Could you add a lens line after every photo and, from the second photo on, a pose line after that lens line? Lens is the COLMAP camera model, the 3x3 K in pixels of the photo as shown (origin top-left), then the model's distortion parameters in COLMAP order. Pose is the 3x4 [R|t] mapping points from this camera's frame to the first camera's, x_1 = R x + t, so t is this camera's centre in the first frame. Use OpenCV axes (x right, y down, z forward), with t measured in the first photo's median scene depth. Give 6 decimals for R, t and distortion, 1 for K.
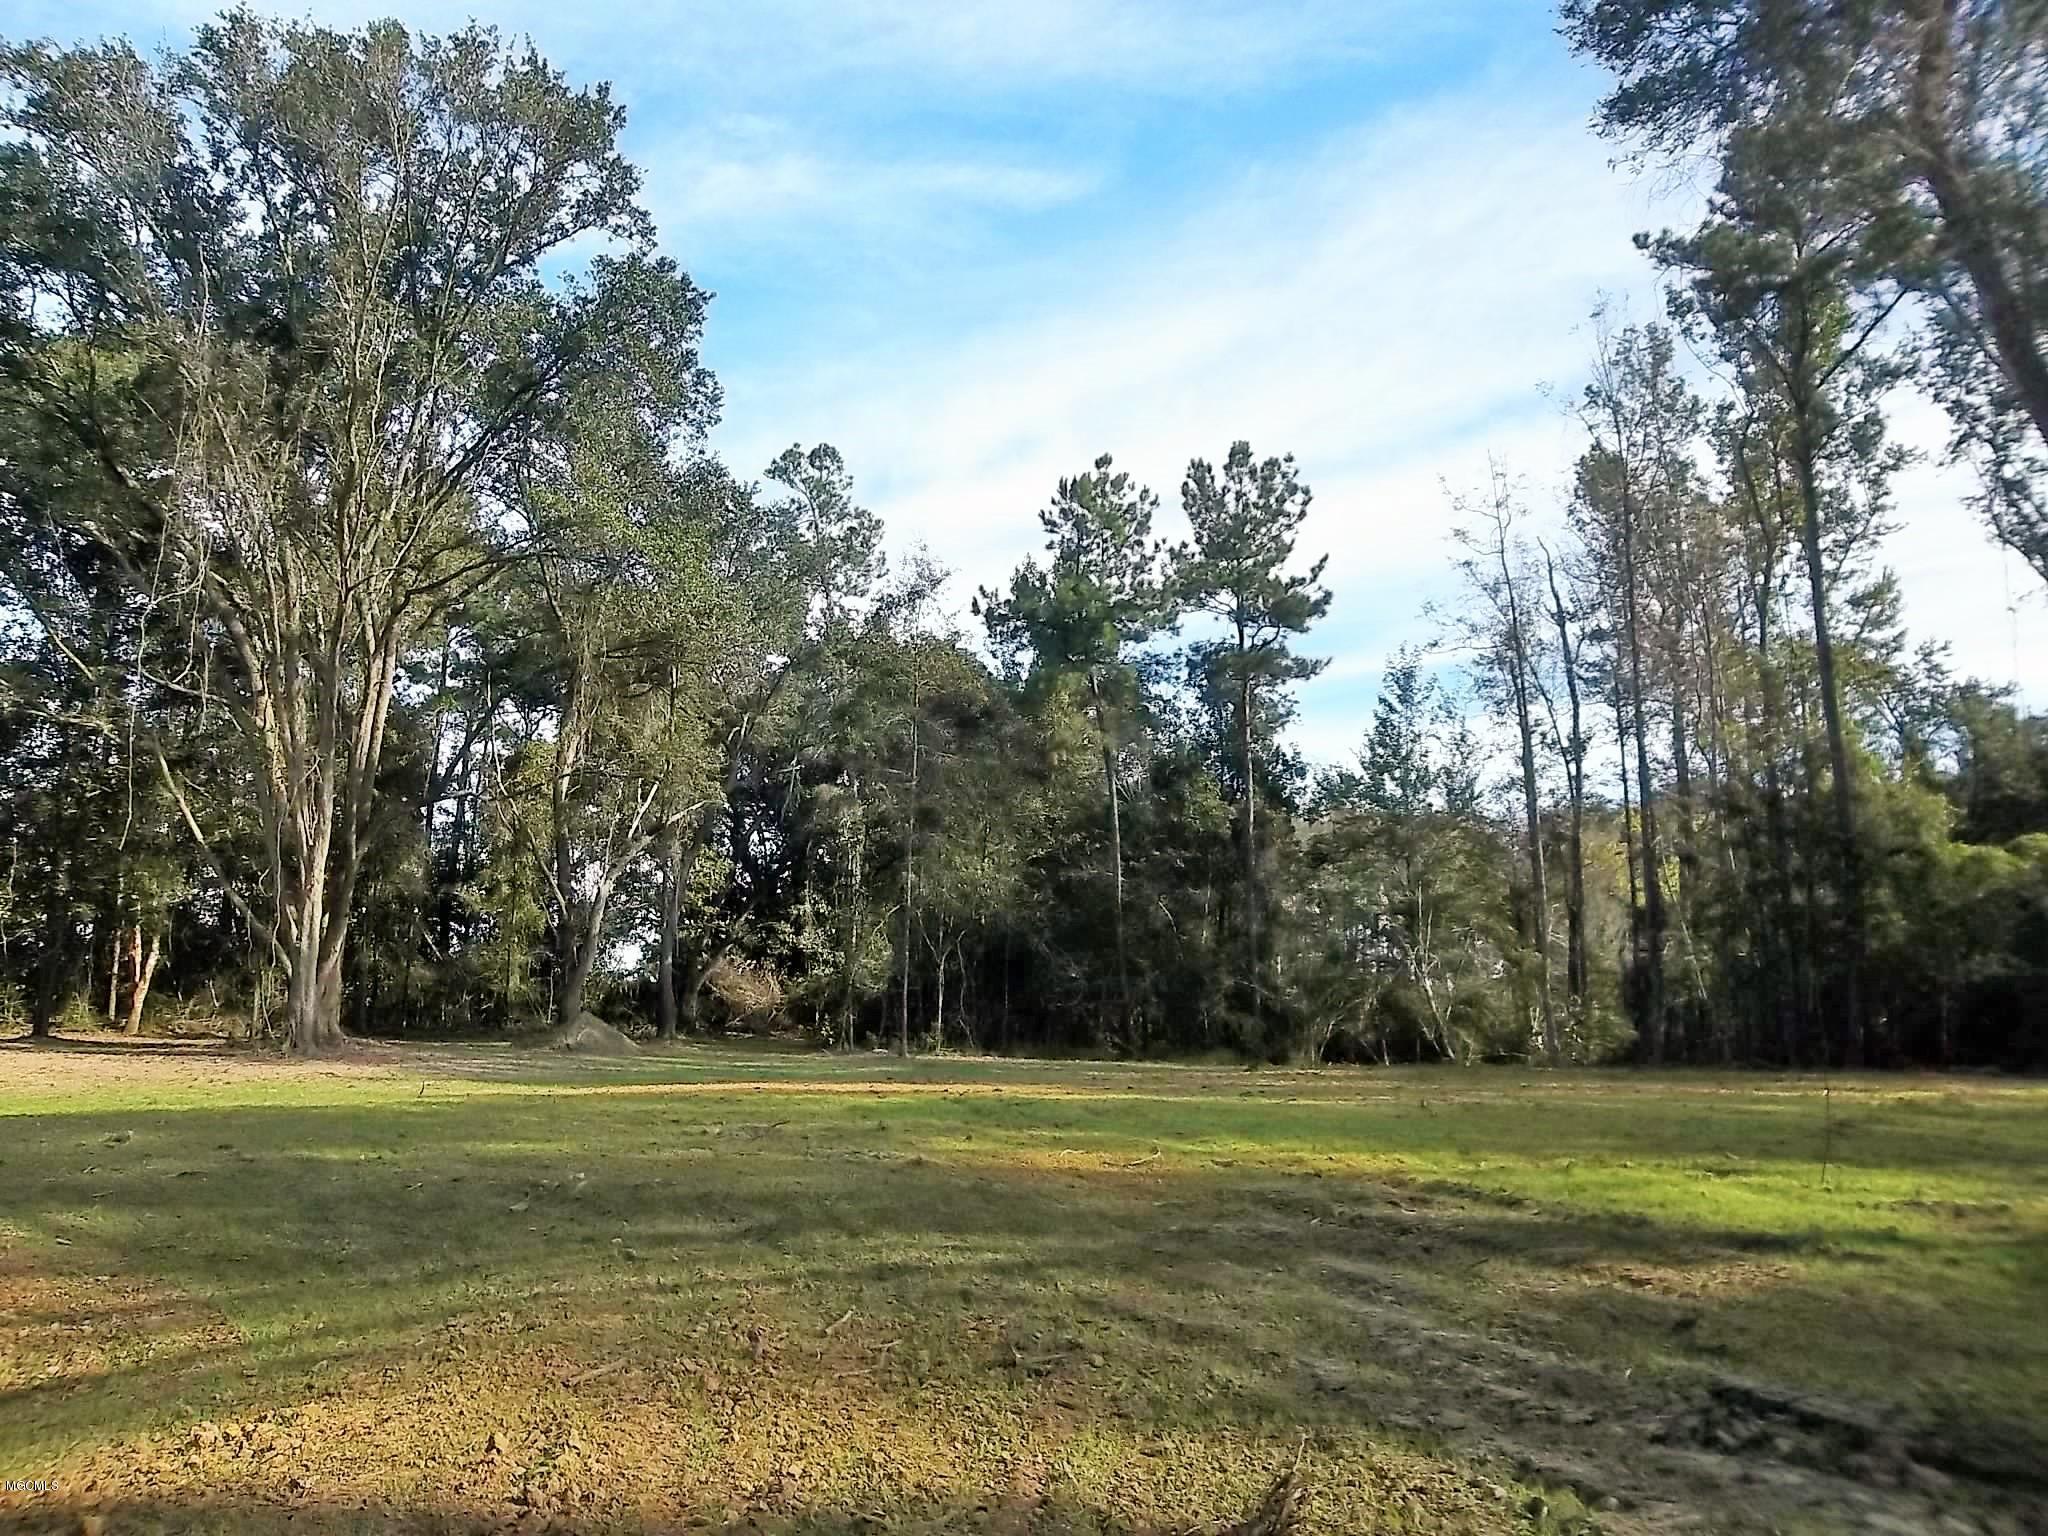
lens RADIAL K [[1631.9, 0, 1062.4], [0, 1631.9, 768.5], [0, 0, 1]] dist [-0.035977, -0.008981]
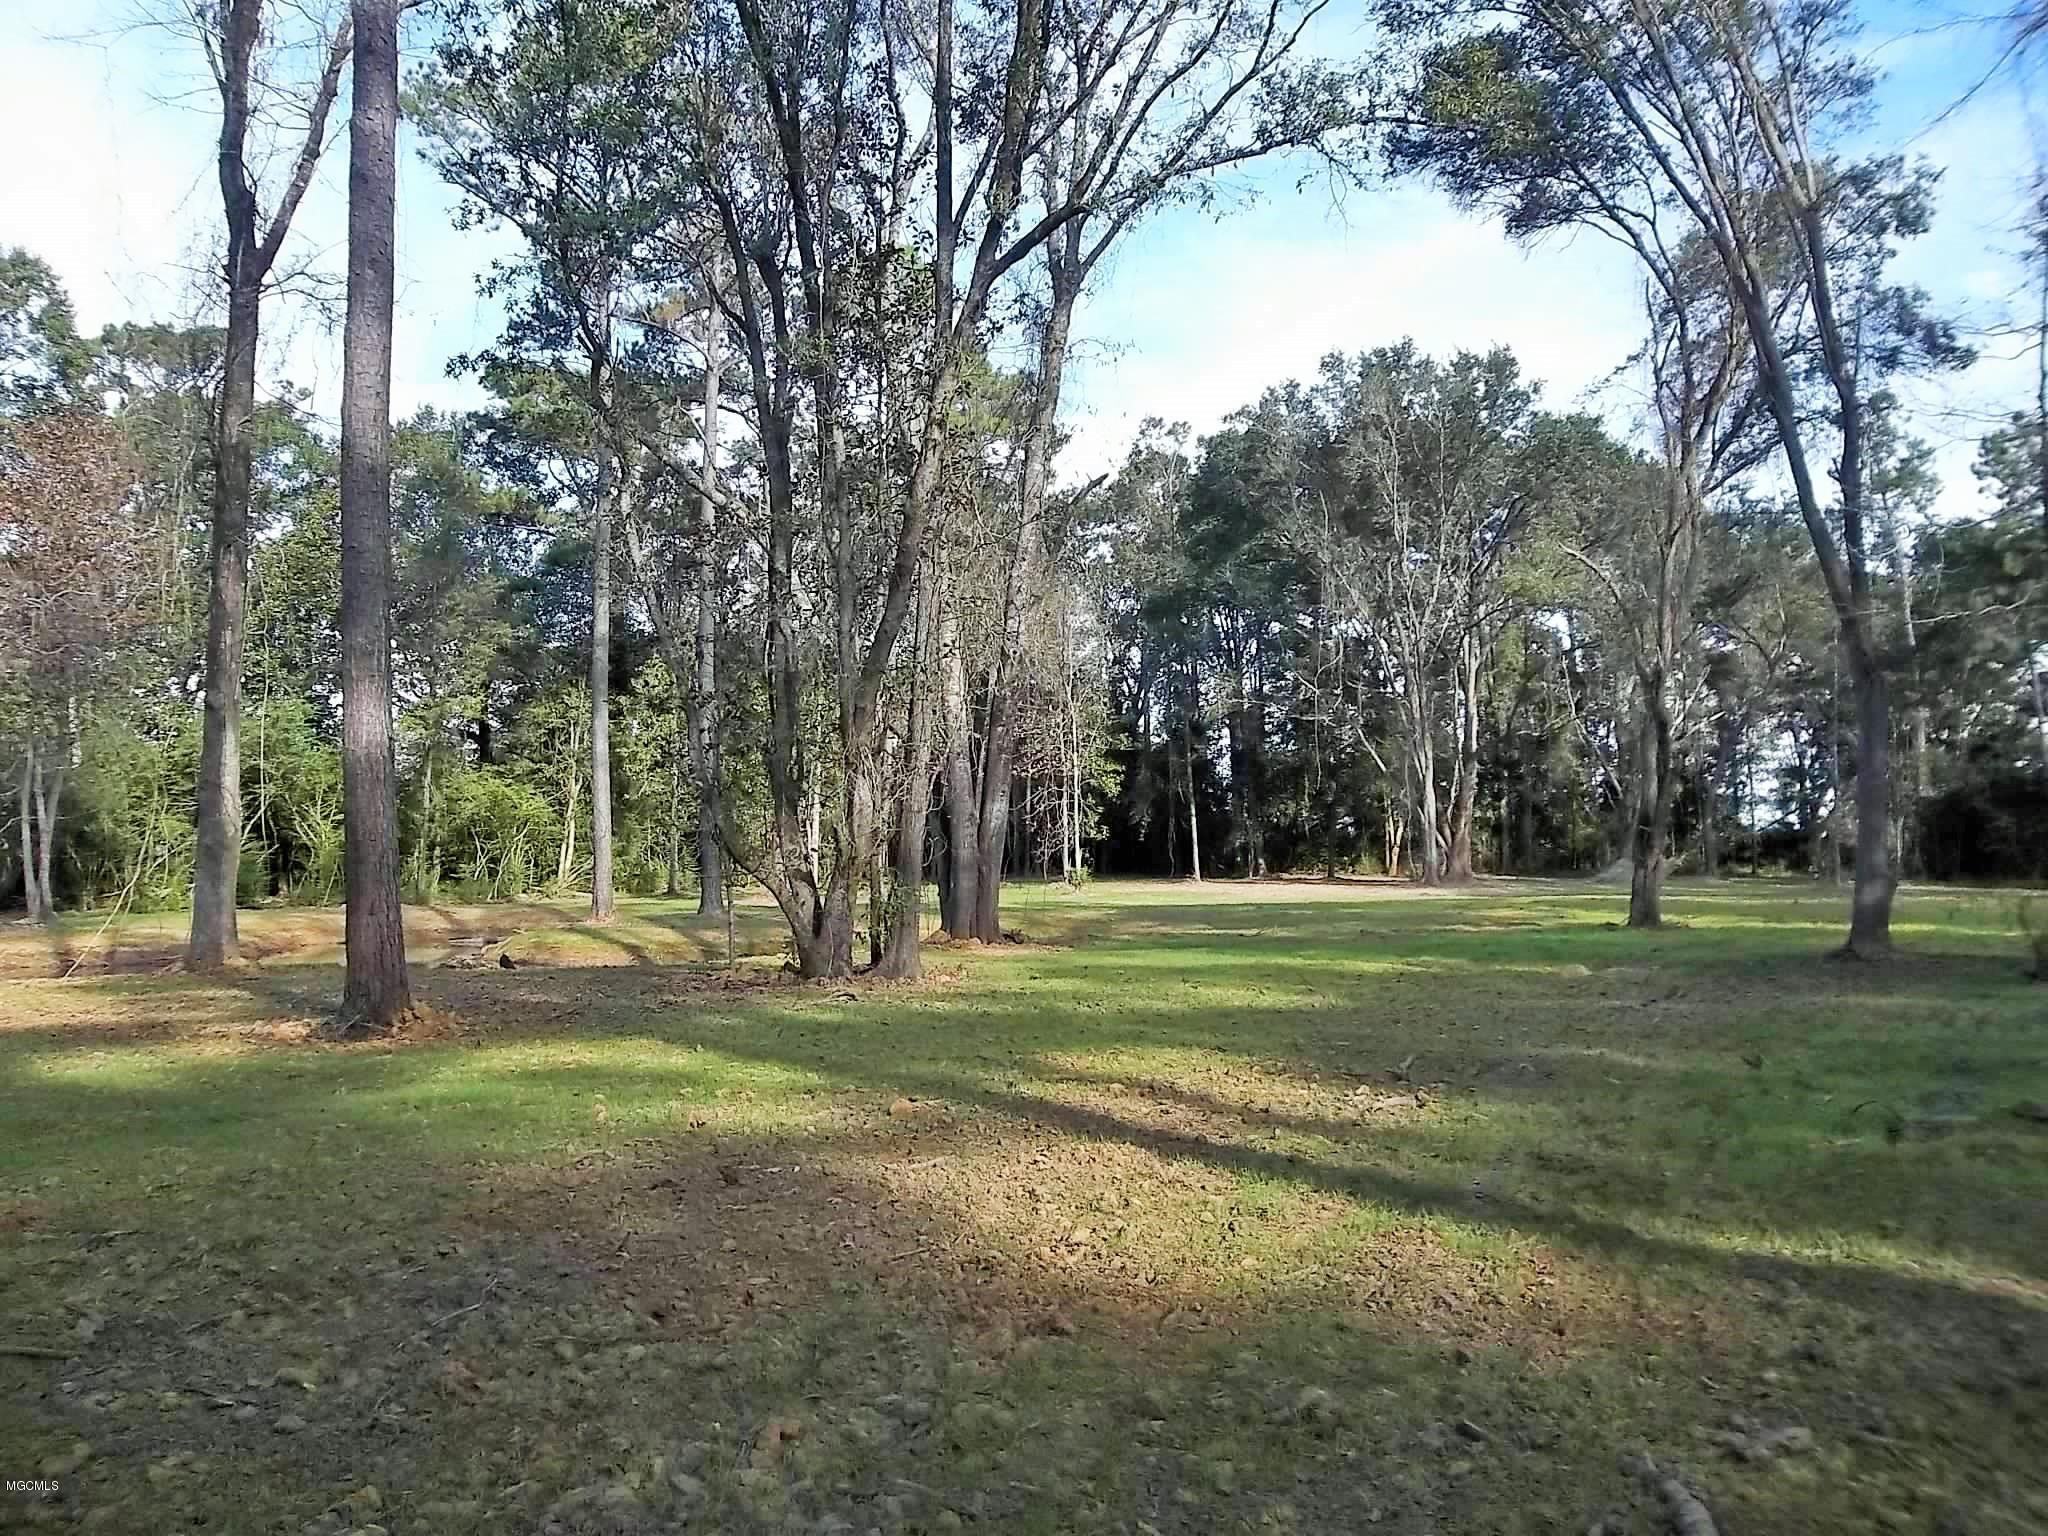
lens RADIAL K [[1649.6, 0, 1024.0], [0, 1649.6, 768.0], [0, 0, 1]] dist [-0.019432, -0.001708]
pose [[0.667810, -0.058464, -0.742032, 0.863497], [0.130110, 0.990731, 0.039037, -0.126644], [0.732872, -0.122615, 0.669227, -0.833627]]
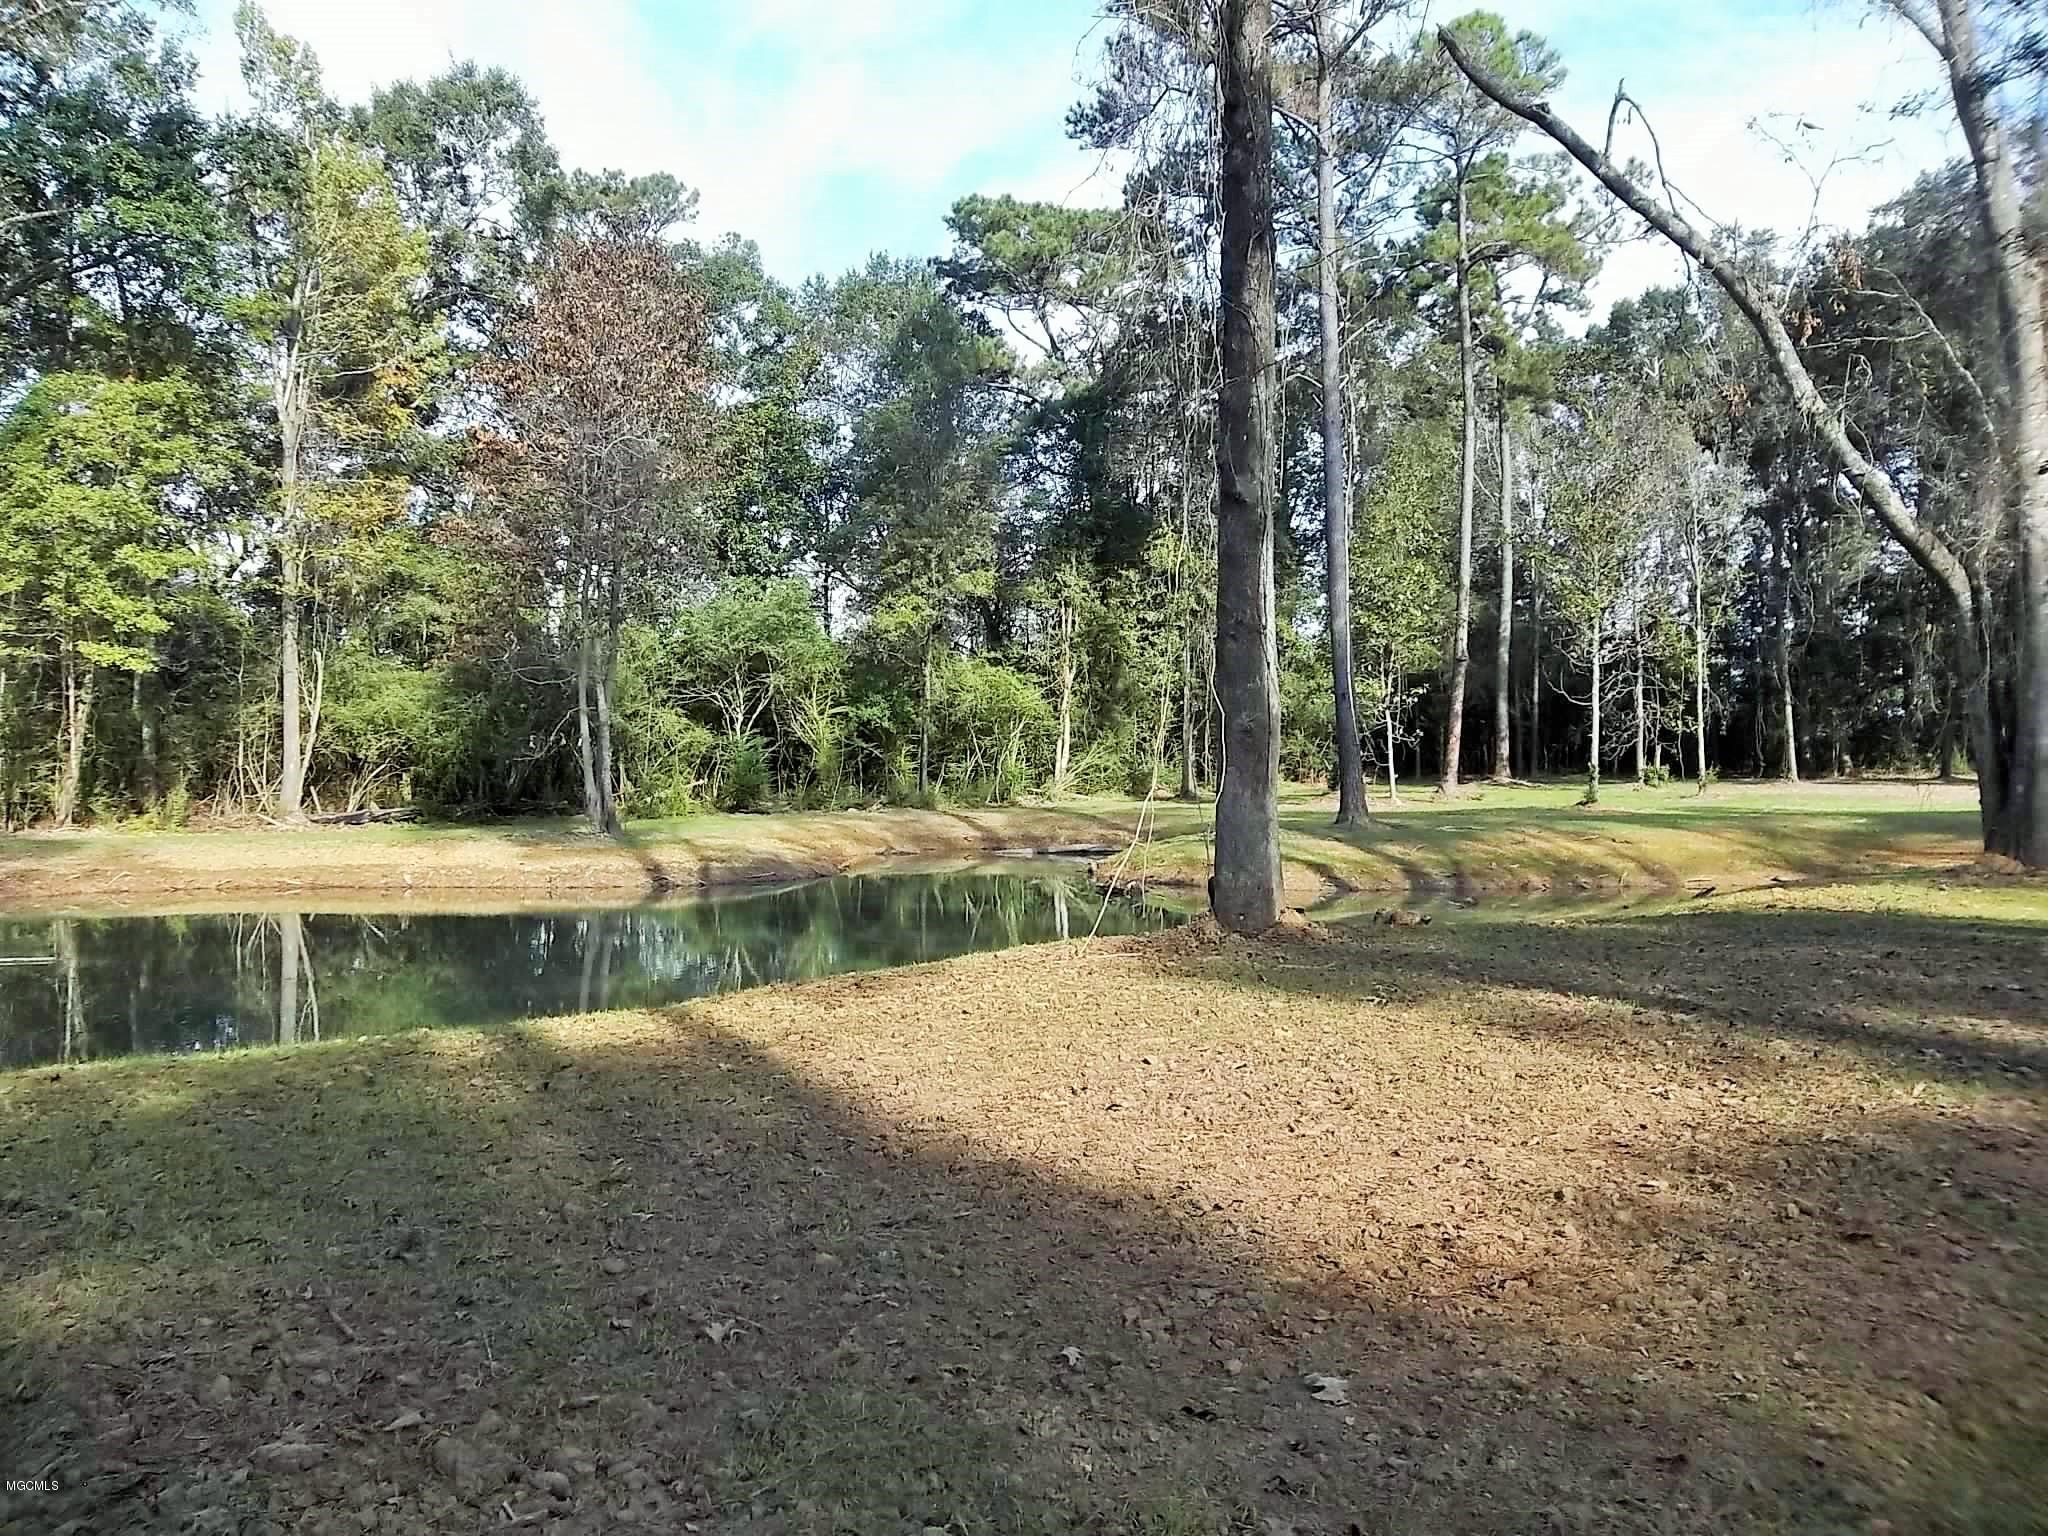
lens RADIAL K [[1649.6, 0, 1024.0], [0, 1649.6, 768.0], [0, 0, 1]] dist [-0.019432, -0.001708]
pose [[0.532178, -0.014057, -0.846516, 0.363216], [0.146212, 0.986365, 0.075539, -0.144521], [0.833912, -0.163971, 0.526977, -0.908431]]
